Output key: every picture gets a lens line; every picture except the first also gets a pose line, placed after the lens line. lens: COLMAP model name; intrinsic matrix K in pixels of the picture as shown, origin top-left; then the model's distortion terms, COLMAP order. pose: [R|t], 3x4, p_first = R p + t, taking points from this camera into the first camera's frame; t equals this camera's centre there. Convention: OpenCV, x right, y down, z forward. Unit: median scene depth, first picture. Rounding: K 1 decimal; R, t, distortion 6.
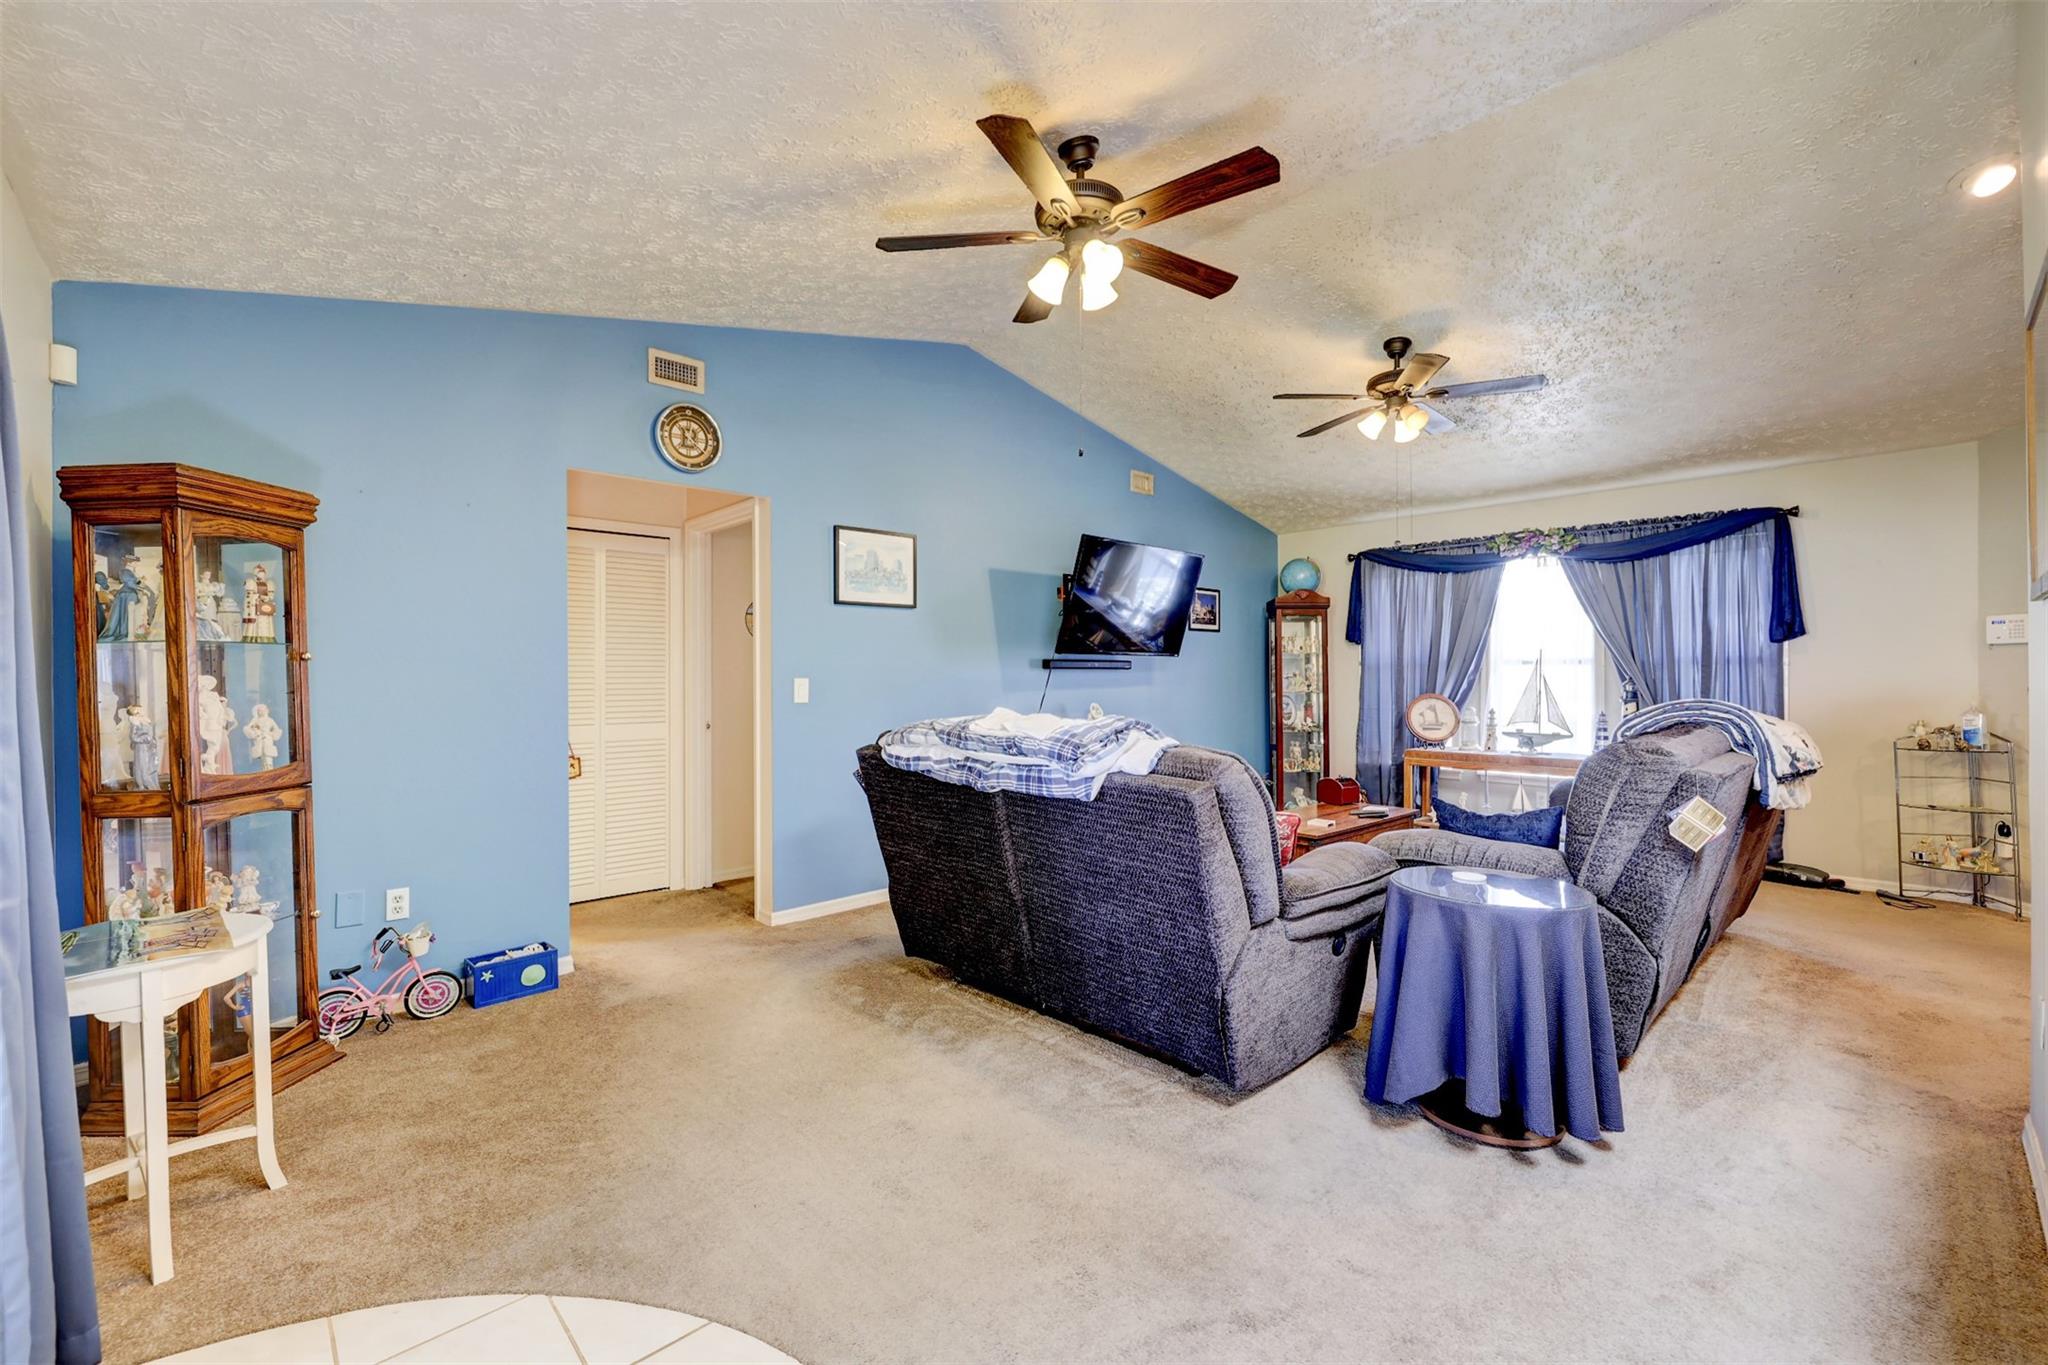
lens RADIAL K [[851.2, 0, 1019.6], [0, 851.2, 674.0], [0, 0, 1]] dist [-0.002281, -0.000650]
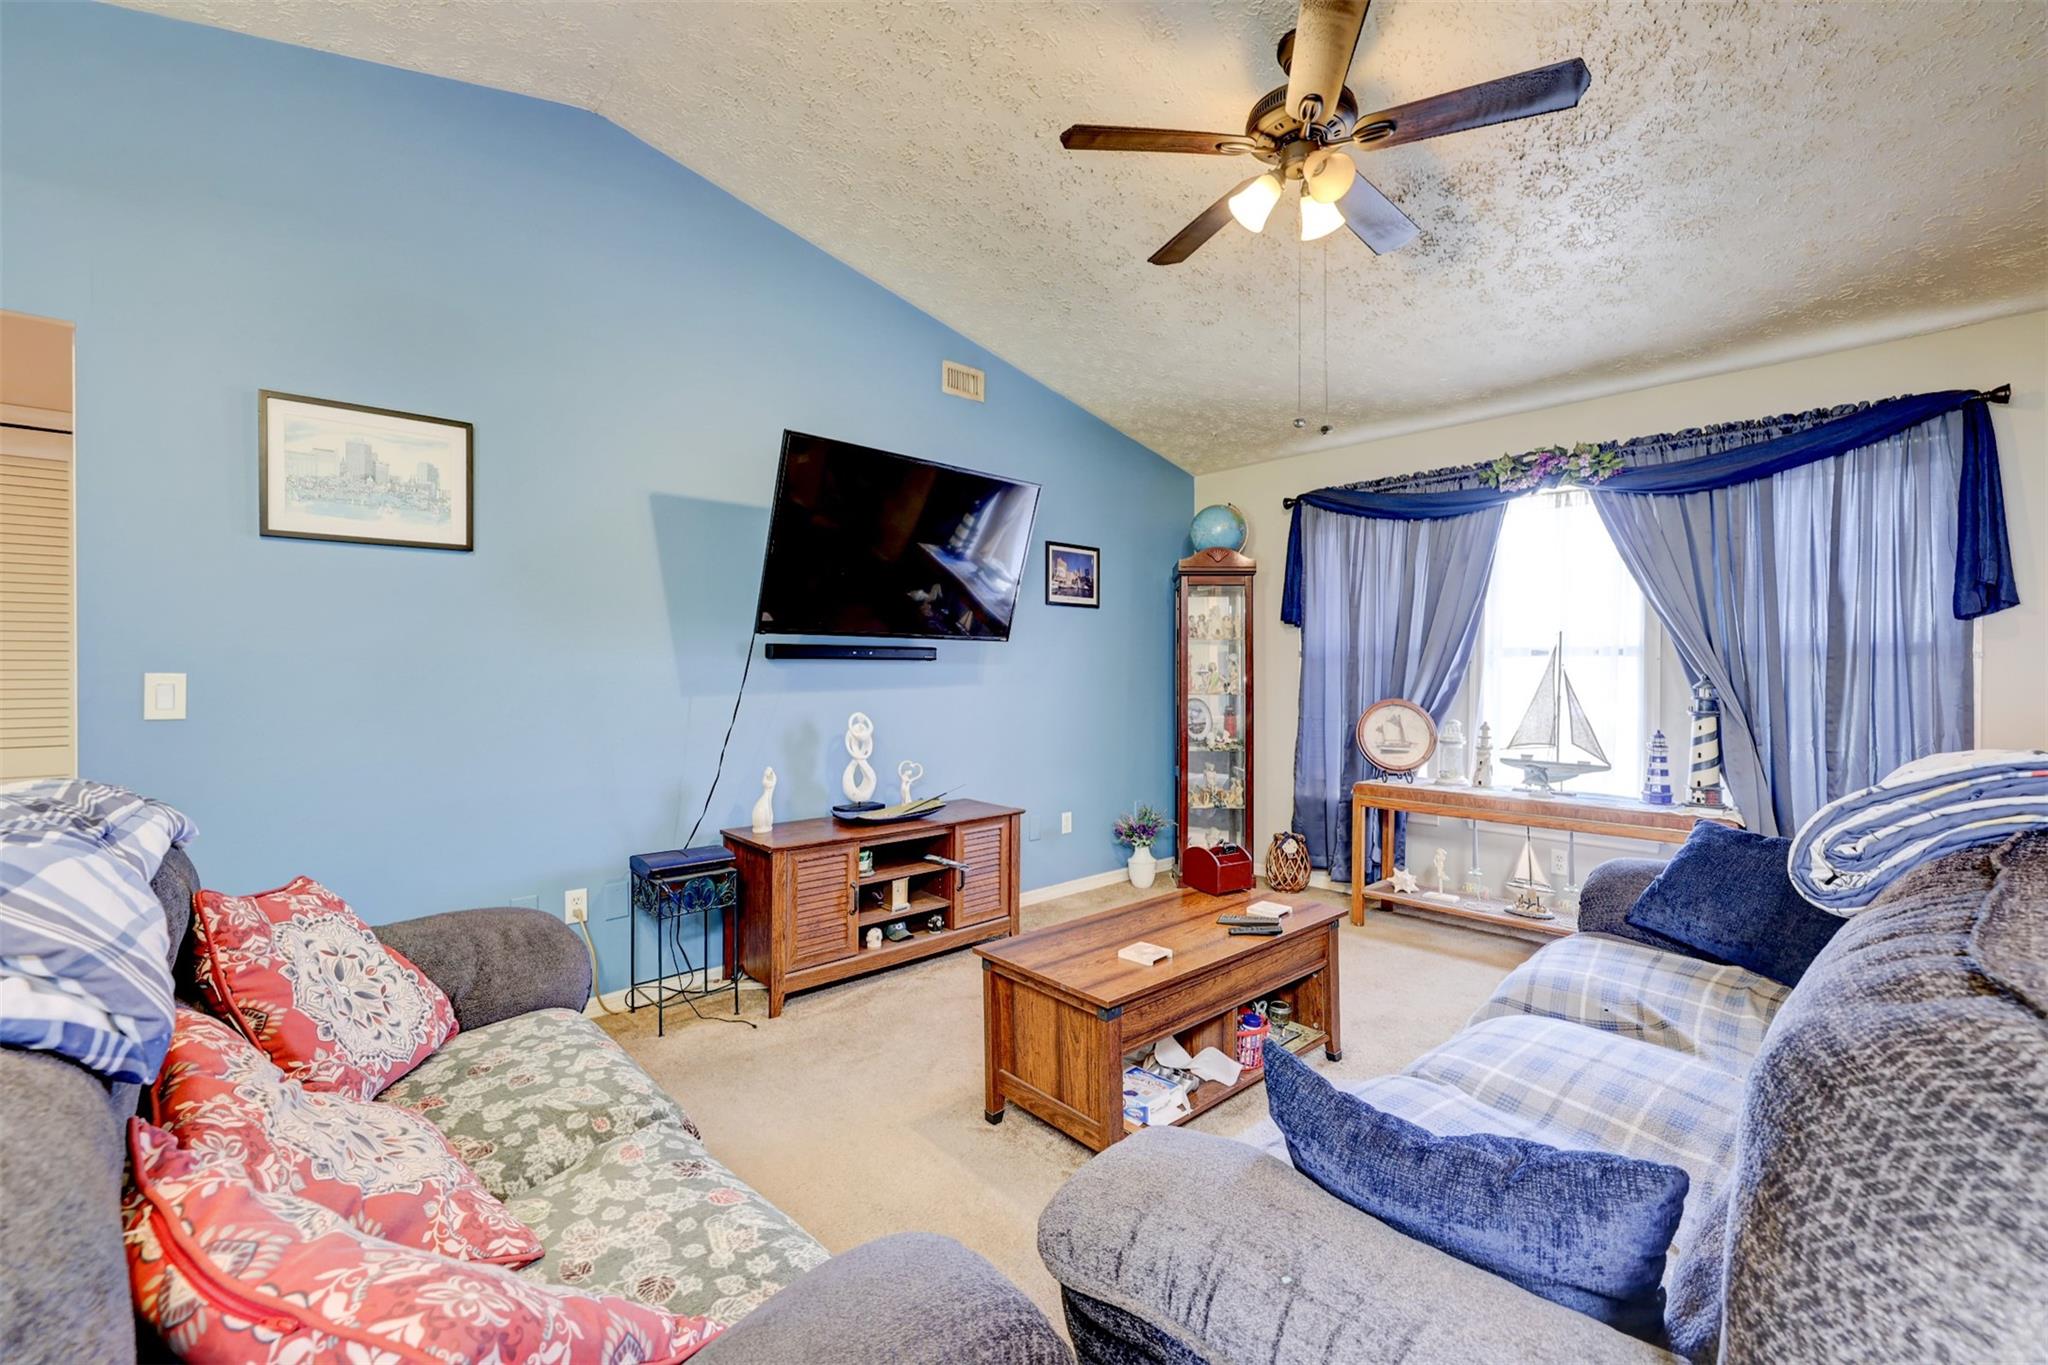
lens RADIAL K [[851.2, 0, 1021.4], [0, 851.2, 671.9], [0, 0, 1]] dist [-0.002281, -0.000650]
pose [[0.999979, 0.004640, -0.004445, 0.232454], [-0.004612, 0.999970, 0.006269, -0.001142], [0.004474, -0.006249, 0.999970, 0.397151]]
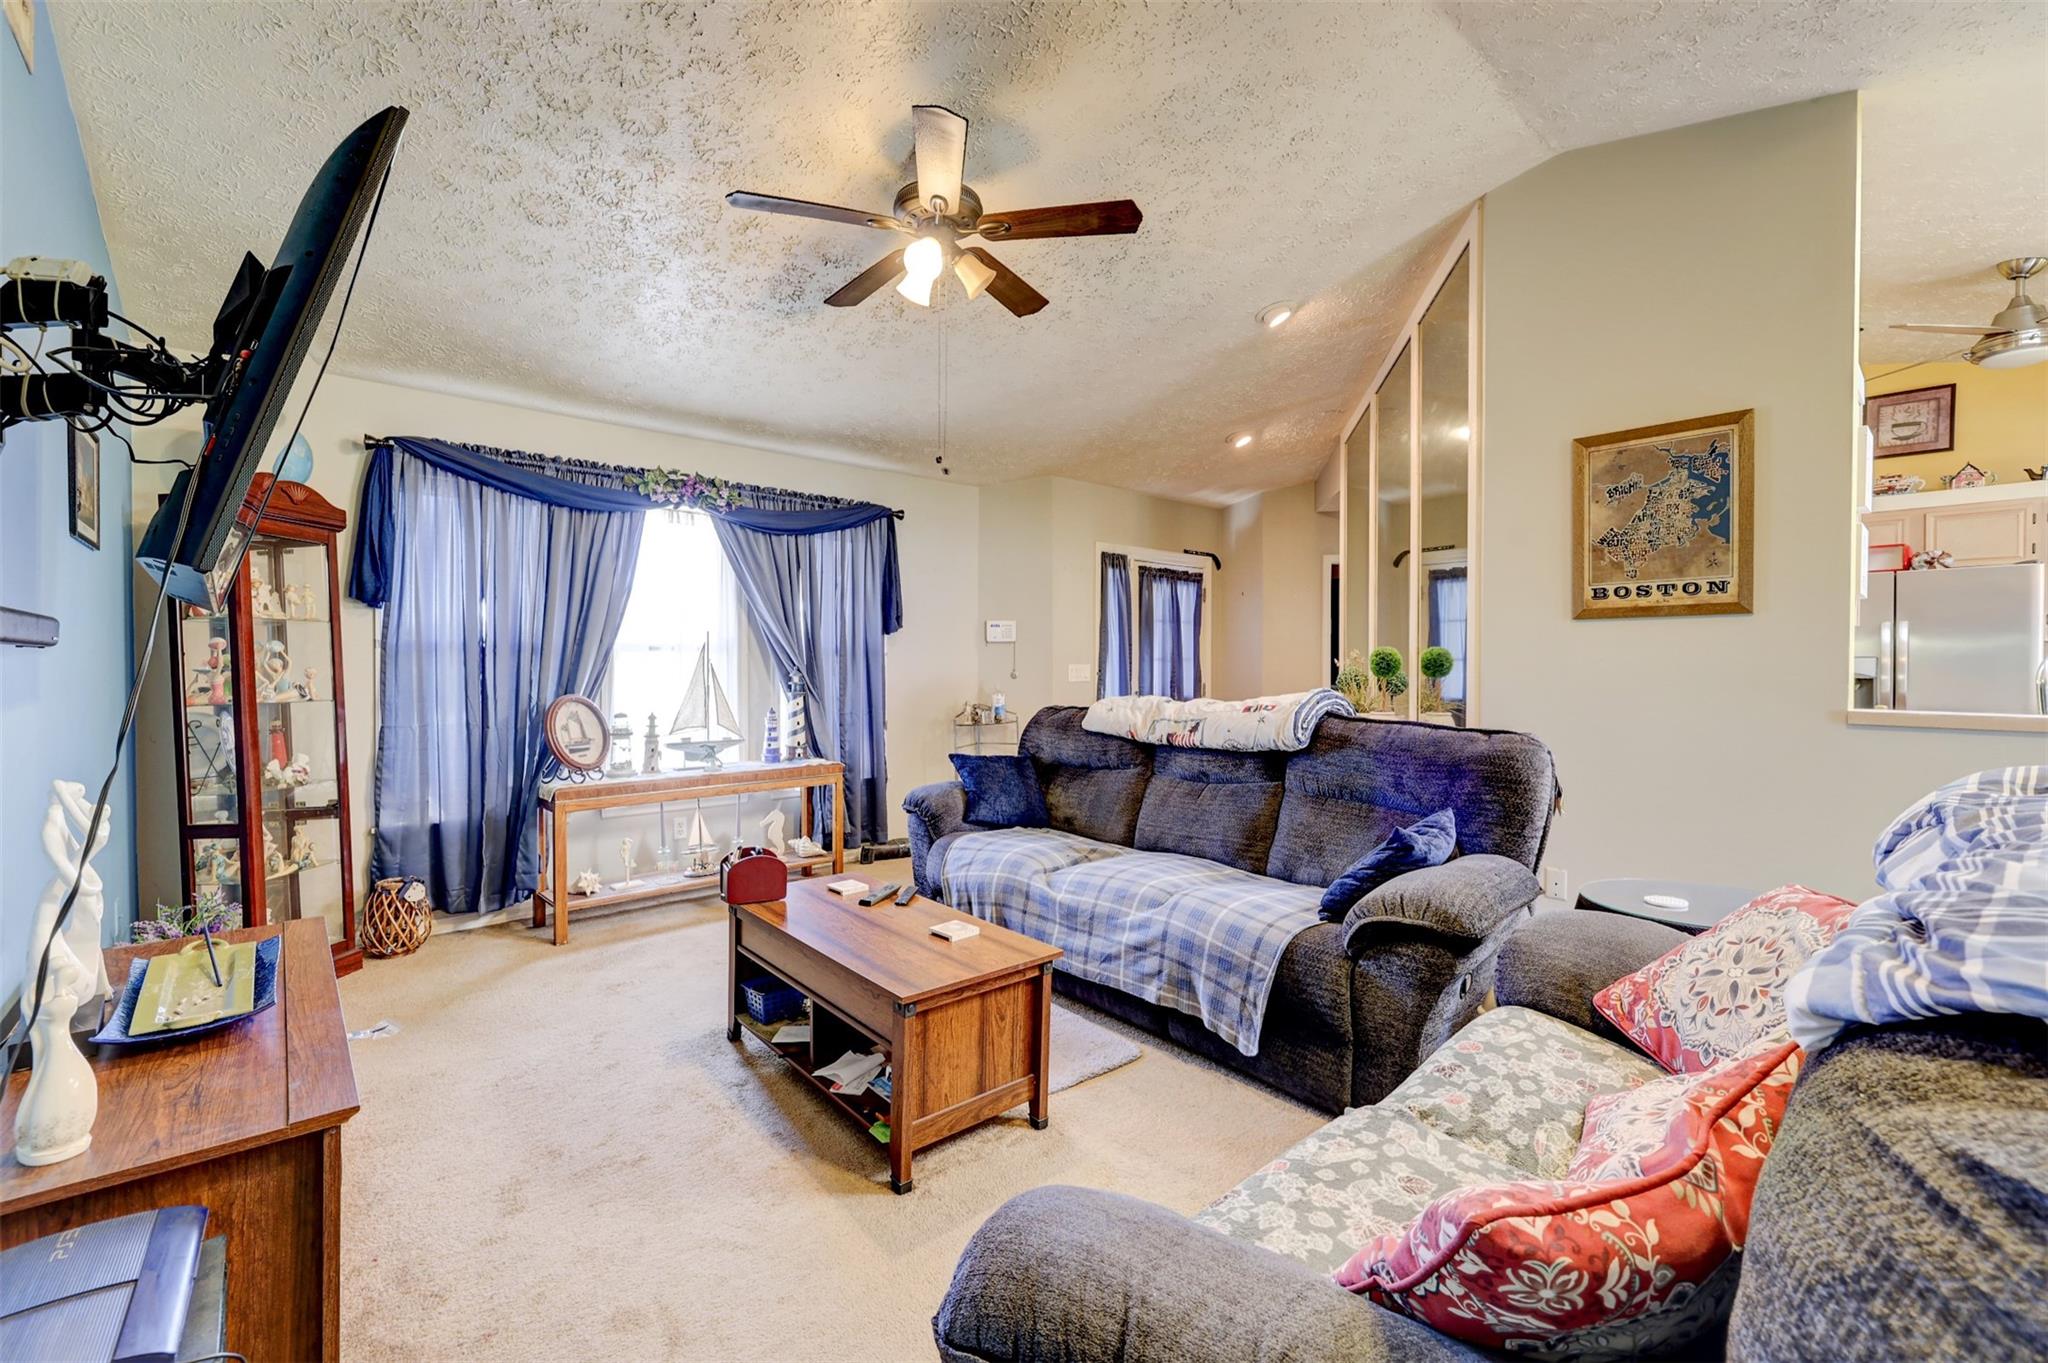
lens RADIAL K [[851.2, 0, 1019.5], [0, 851.2, 668.8], [0, 0, 1]] dist [-0.002281, -0.000650]
pose [[0.032885, -0.005811, 0.999442, -0.166614], [-0.002661, 0.999979, 0.005902, -0.000923], [-0.999456, -0.002853, 0.032869, 0.779699]]
